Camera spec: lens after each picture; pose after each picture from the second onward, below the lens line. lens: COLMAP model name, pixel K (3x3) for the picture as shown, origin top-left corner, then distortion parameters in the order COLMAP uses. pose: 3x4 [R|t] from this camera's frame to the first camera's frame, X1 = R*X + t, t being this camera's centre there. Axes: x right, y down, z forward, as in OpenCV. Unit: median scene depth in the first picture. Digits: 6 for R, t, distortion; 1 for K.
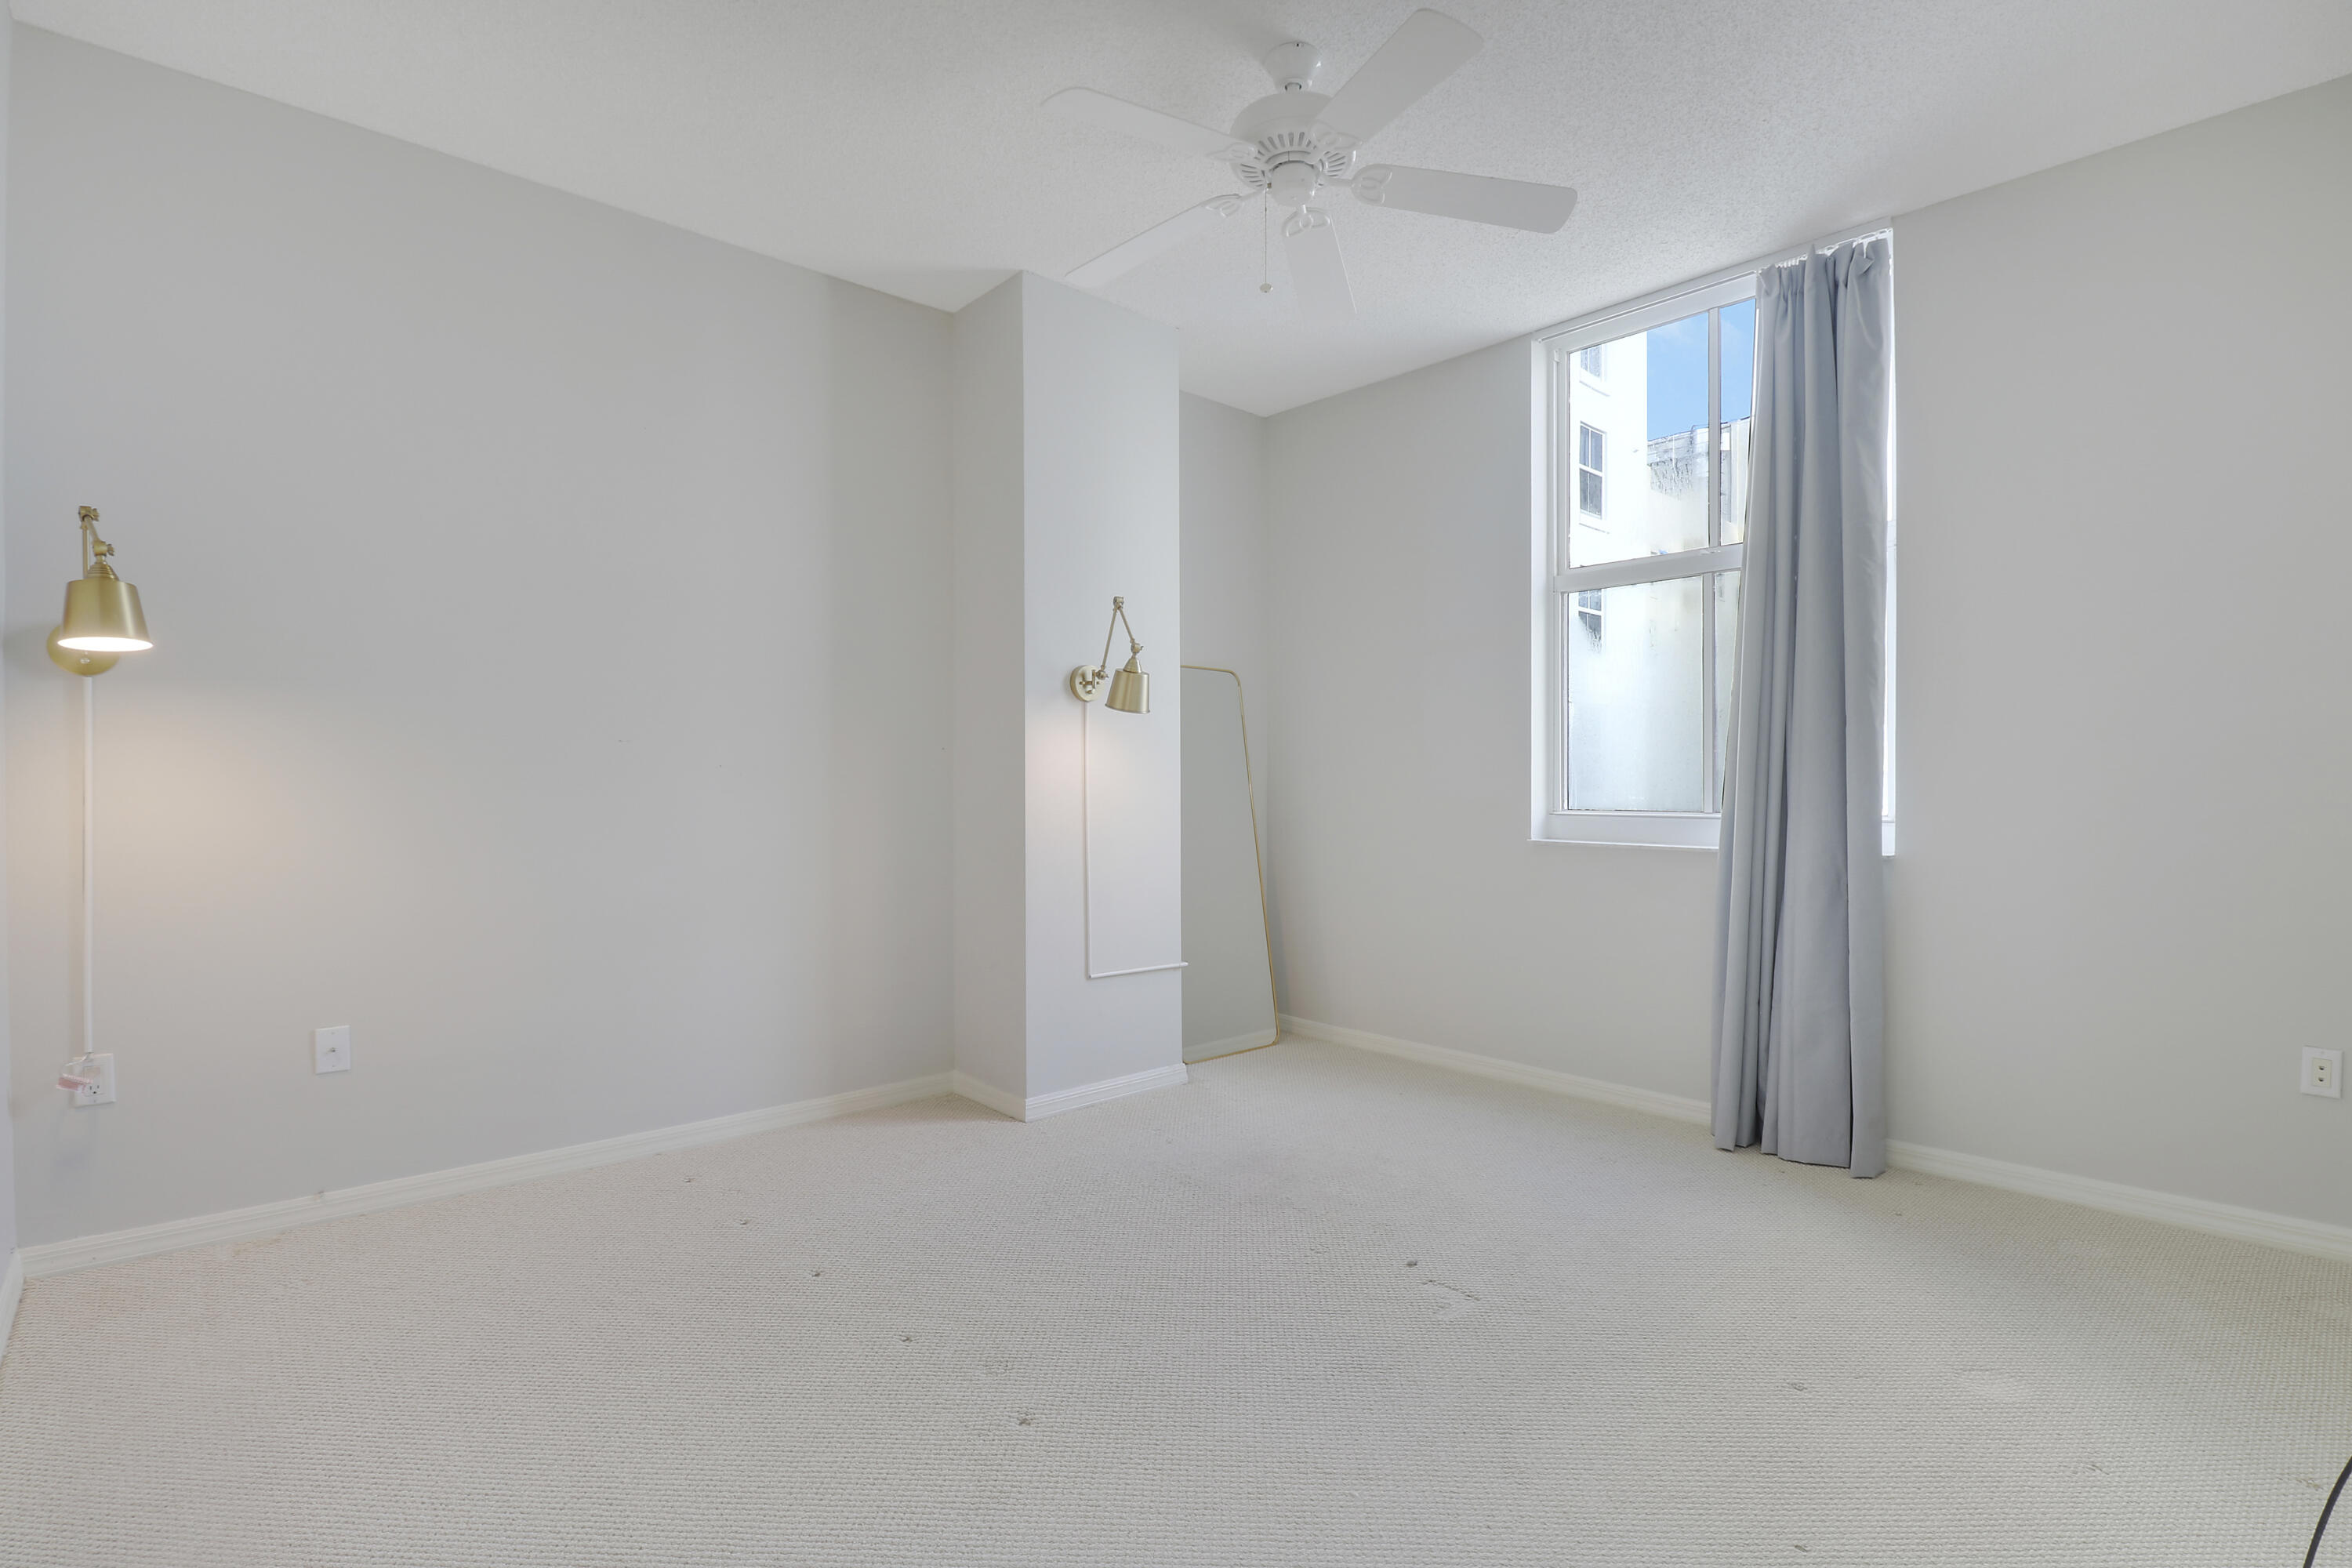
lens RADIAL K [[1109.6, 0, 1173.0], [0, 1109.6, 792.7], [0, 0, 1]] dist [-0.011443, -0.000418]
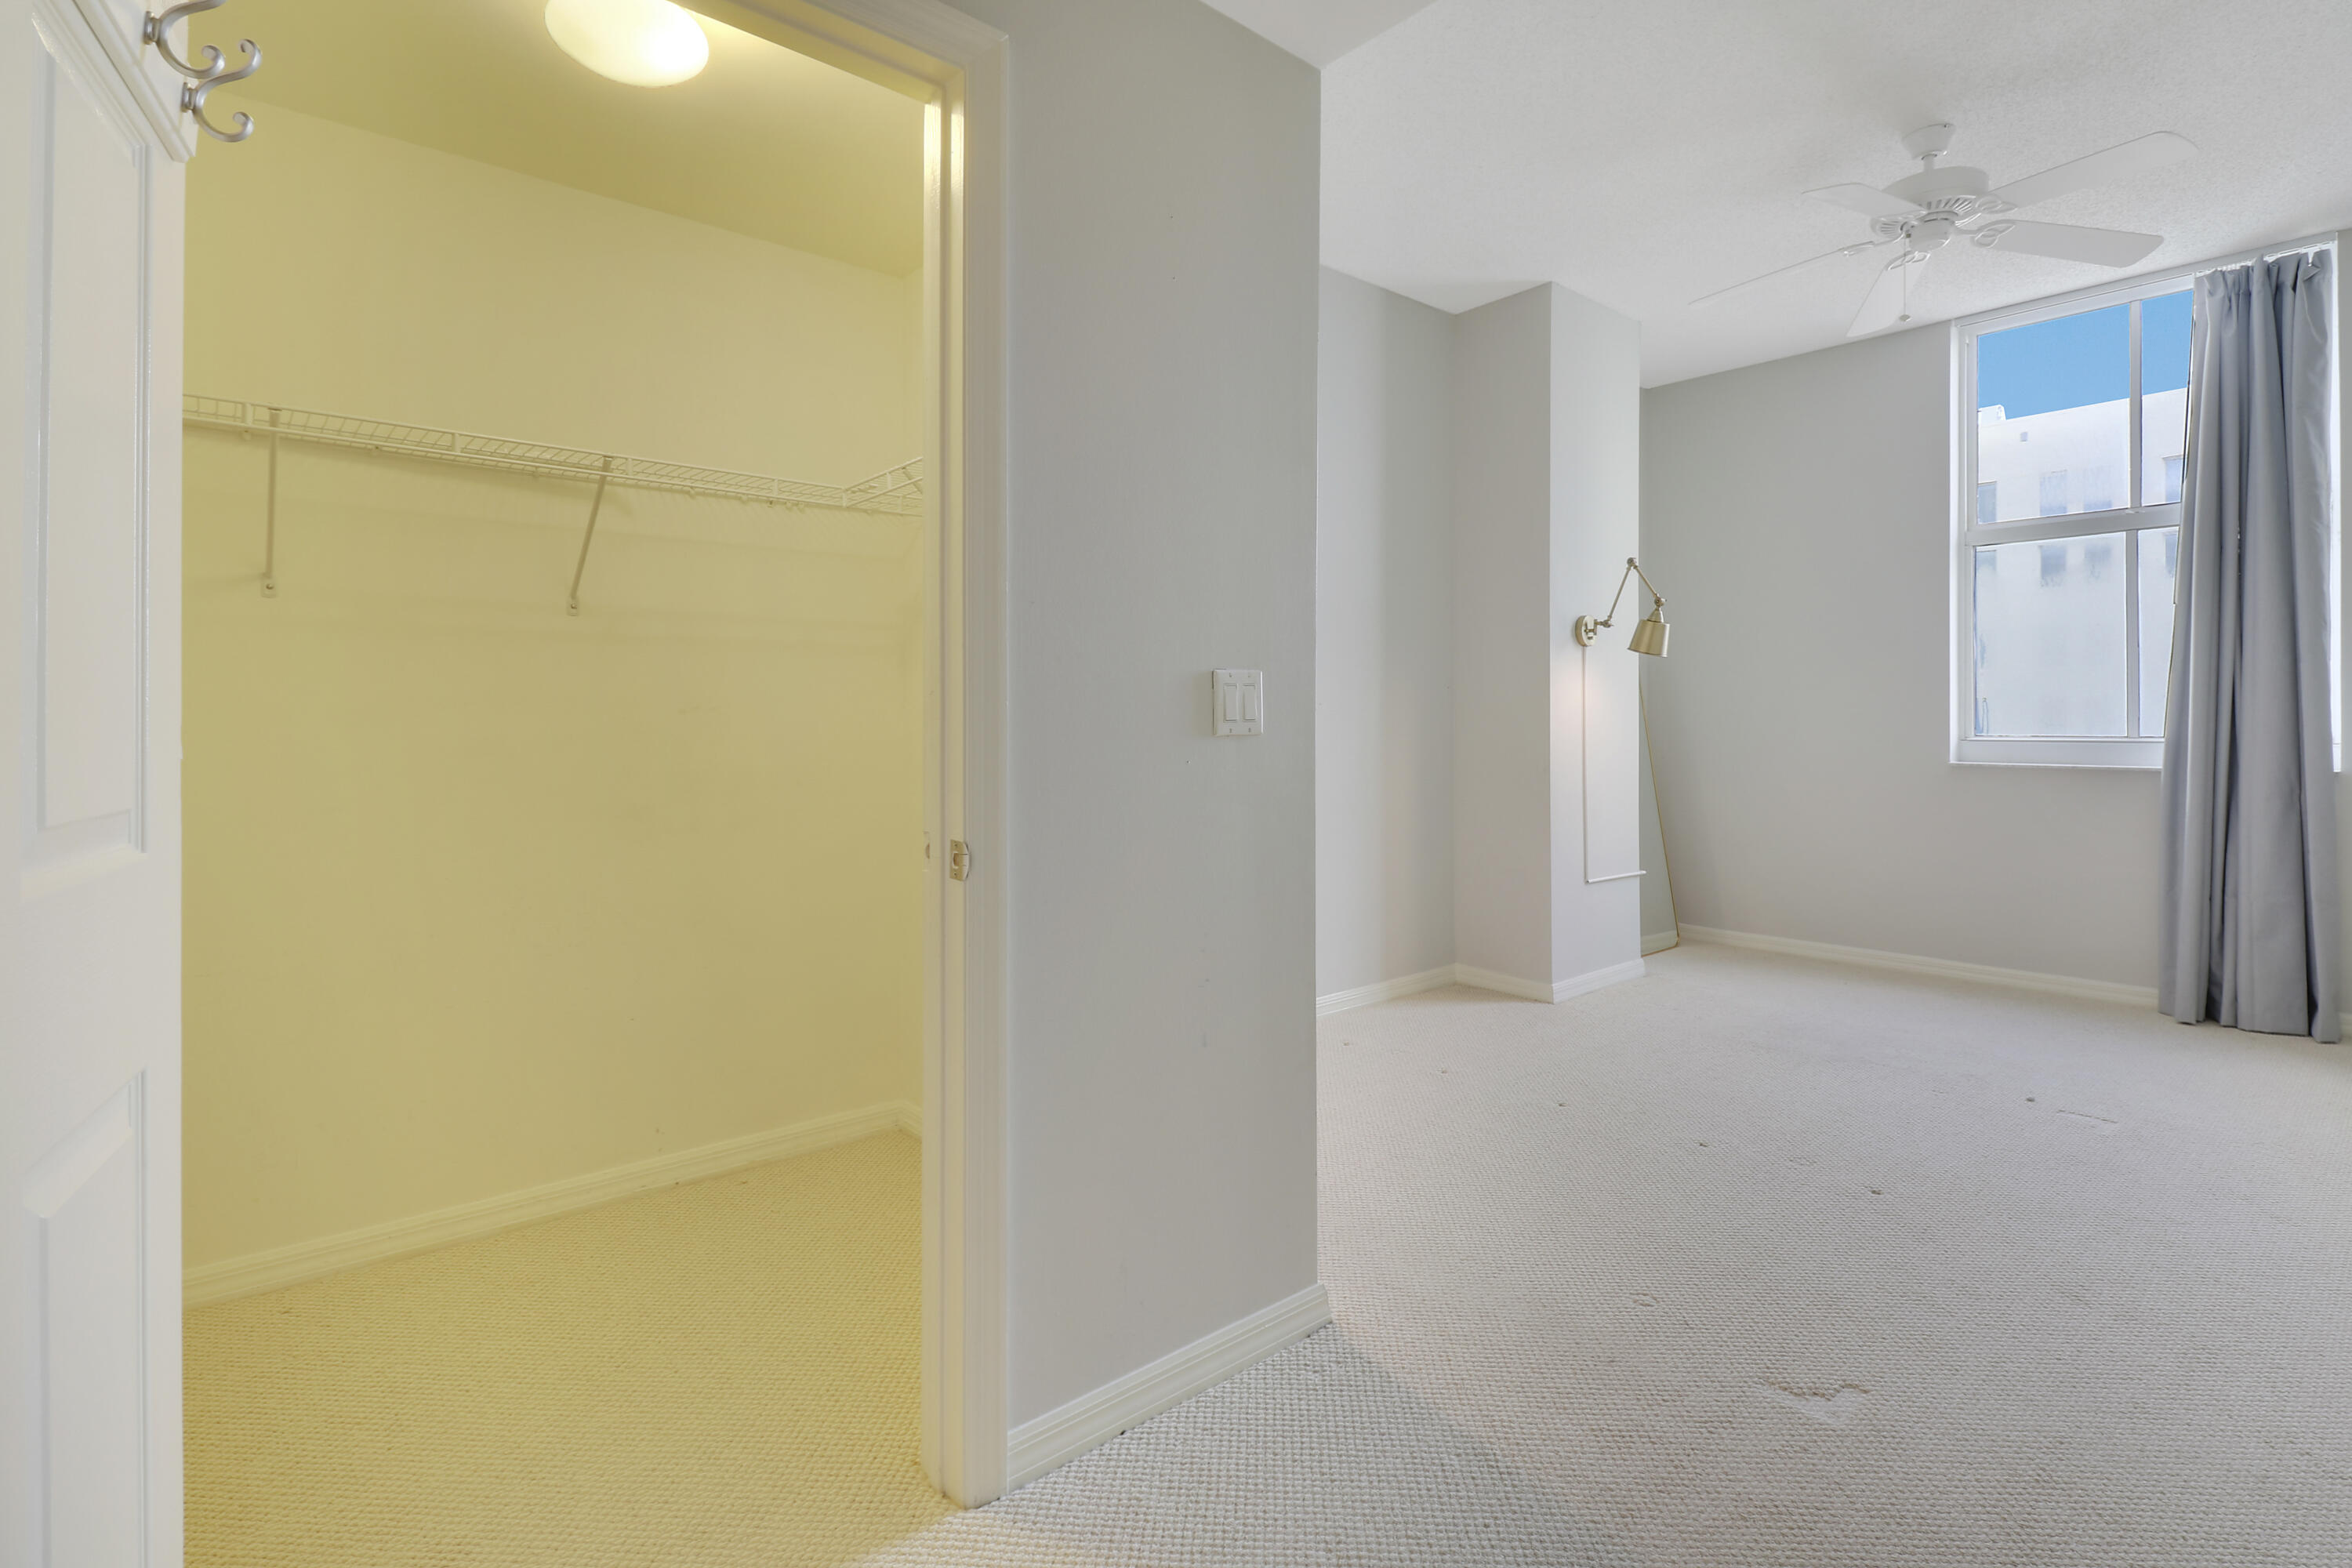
lens RADIAL K [[1111.7, 0, 1181.0], [0, 1111.7, 724.3], [0, 0, 1]] dist [0.001002, -0.006642]
pose [[0.999403, -0.007641, -0.033688, -0.508031], [0.007595, 0.999970, -0.001500, -0.001382], [0.033699, 0.001243, 0.999431, -0.205255]]
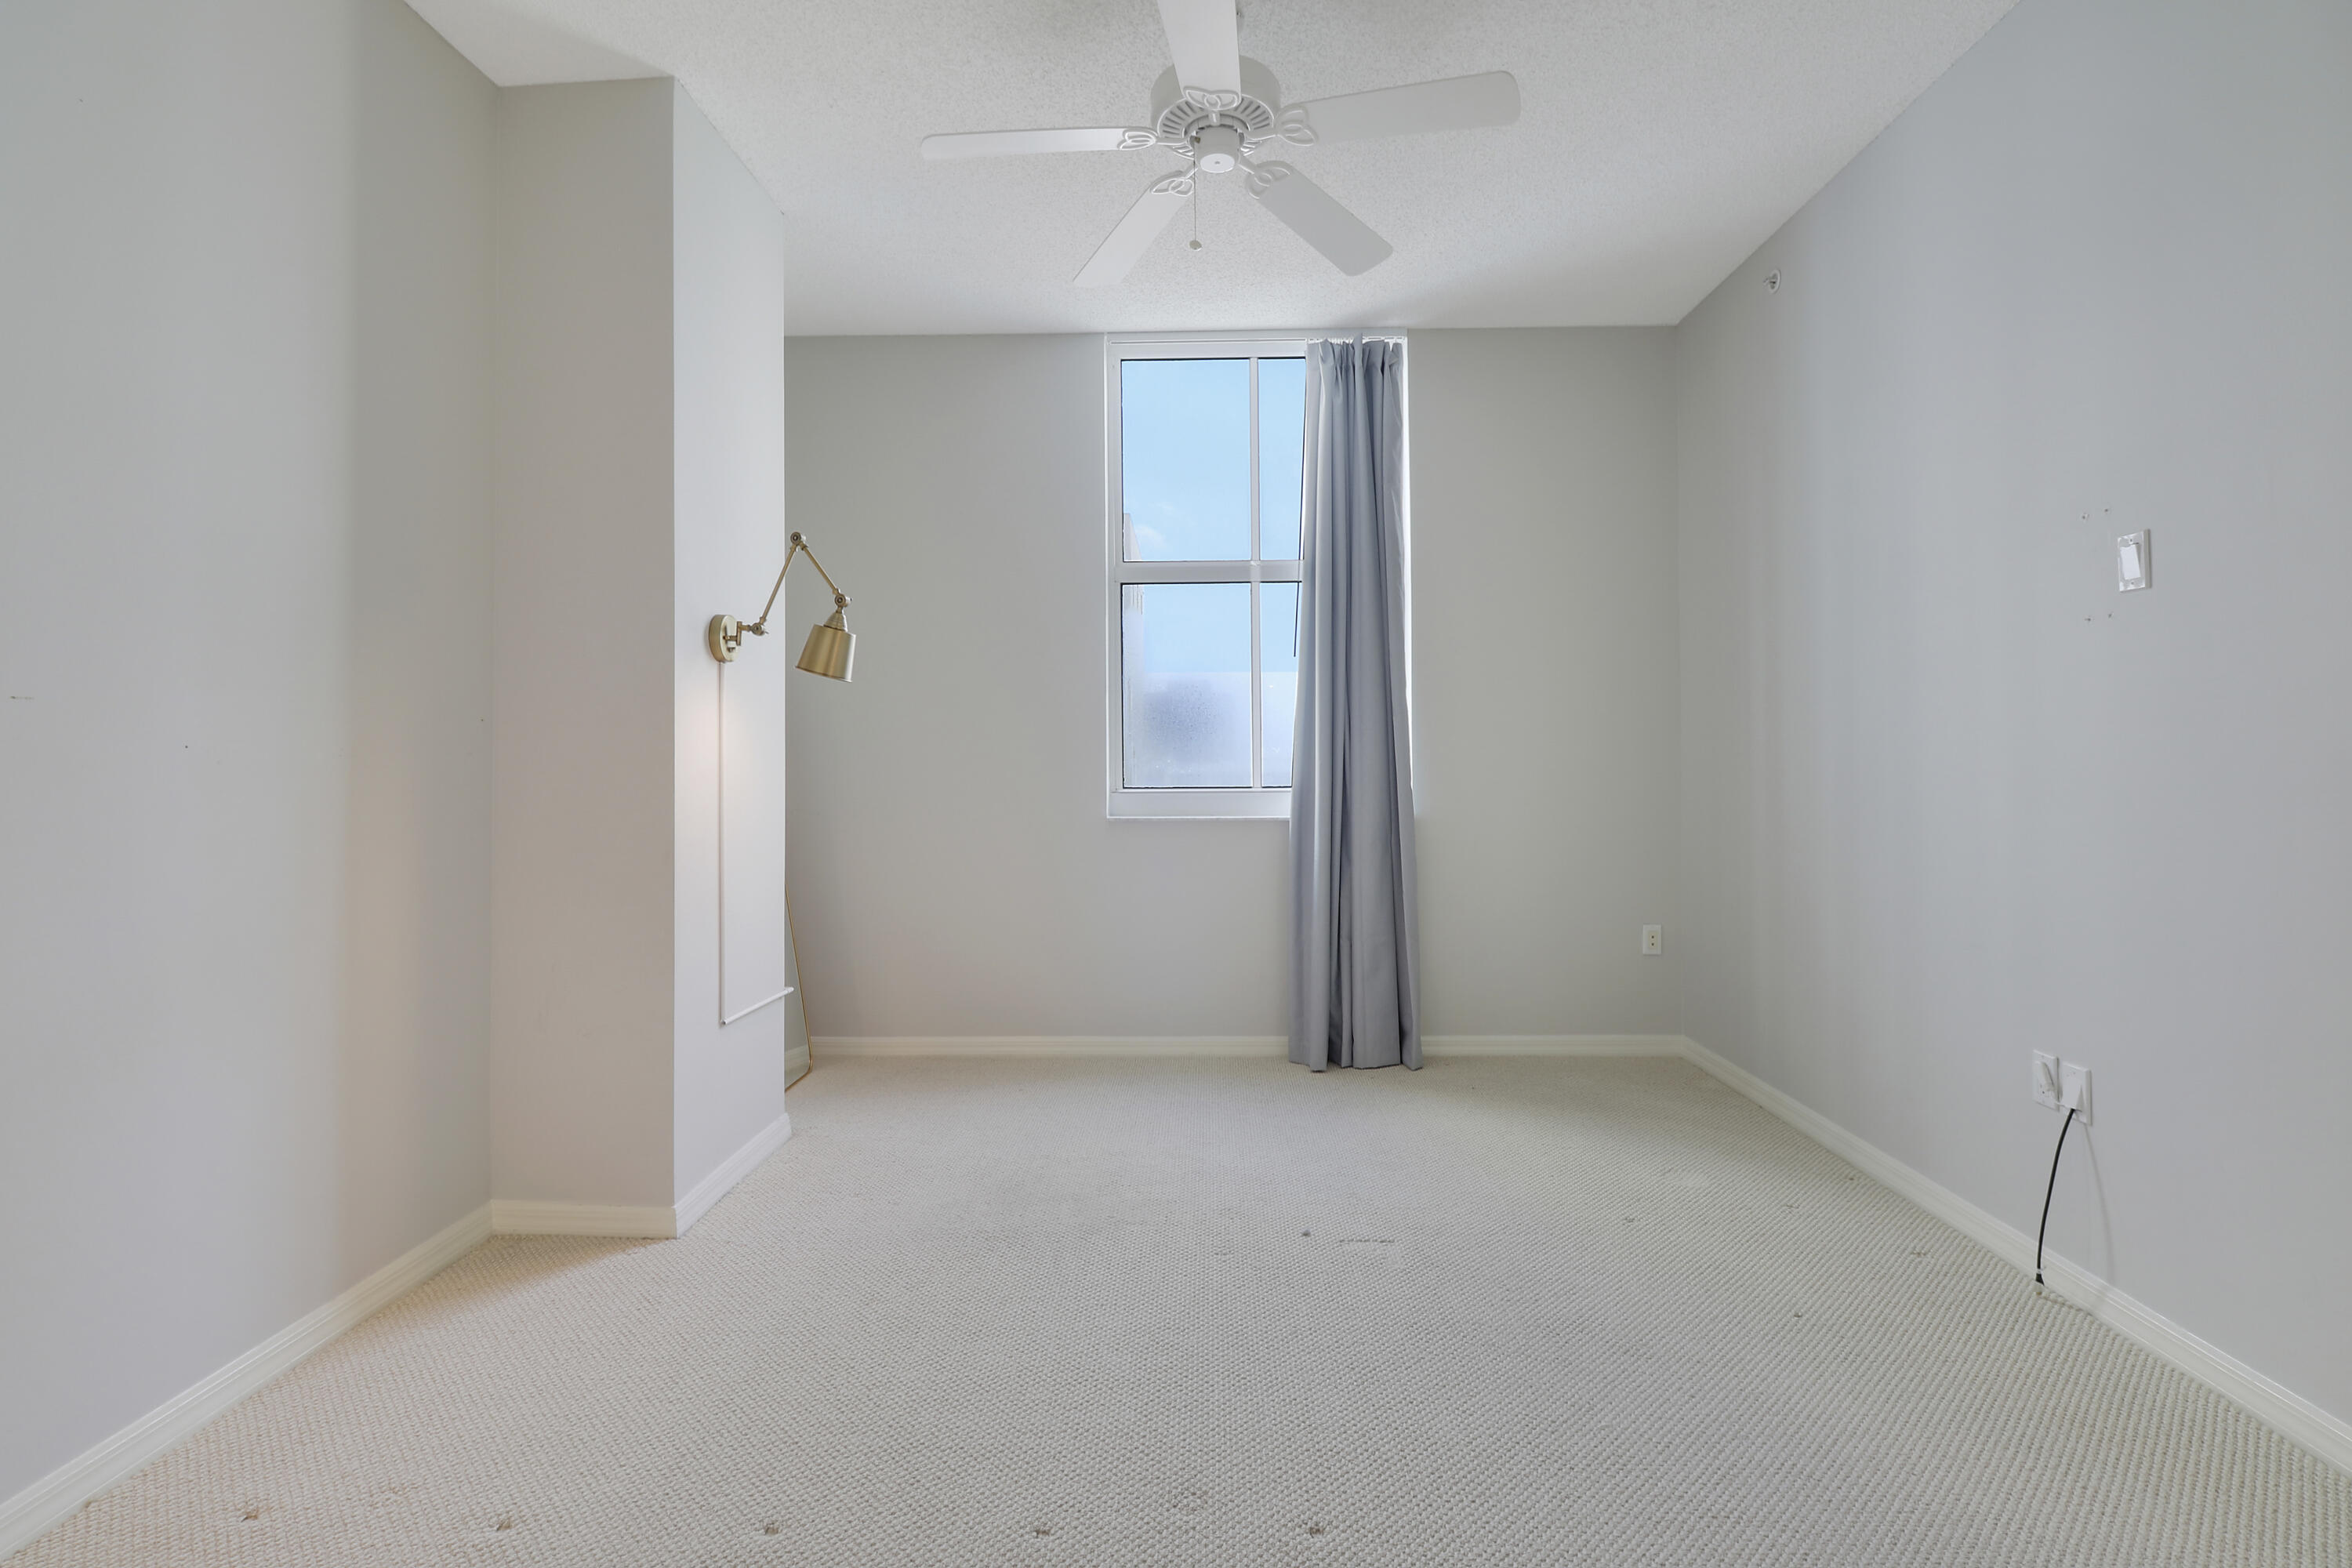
lens RADIAL K [[1119.5, 0, 1177.5], [0, 1119.5, 738.9], [0, 0, 1]] dist [-0.001140, -0.000538]
pose [[0.697738, 0.007279, 0.716316, -0.449844], [0.014679, 0.999593, -0.024455, -0.005879], [-0.716203, 0.027578, 0.697347, 0.257286]]
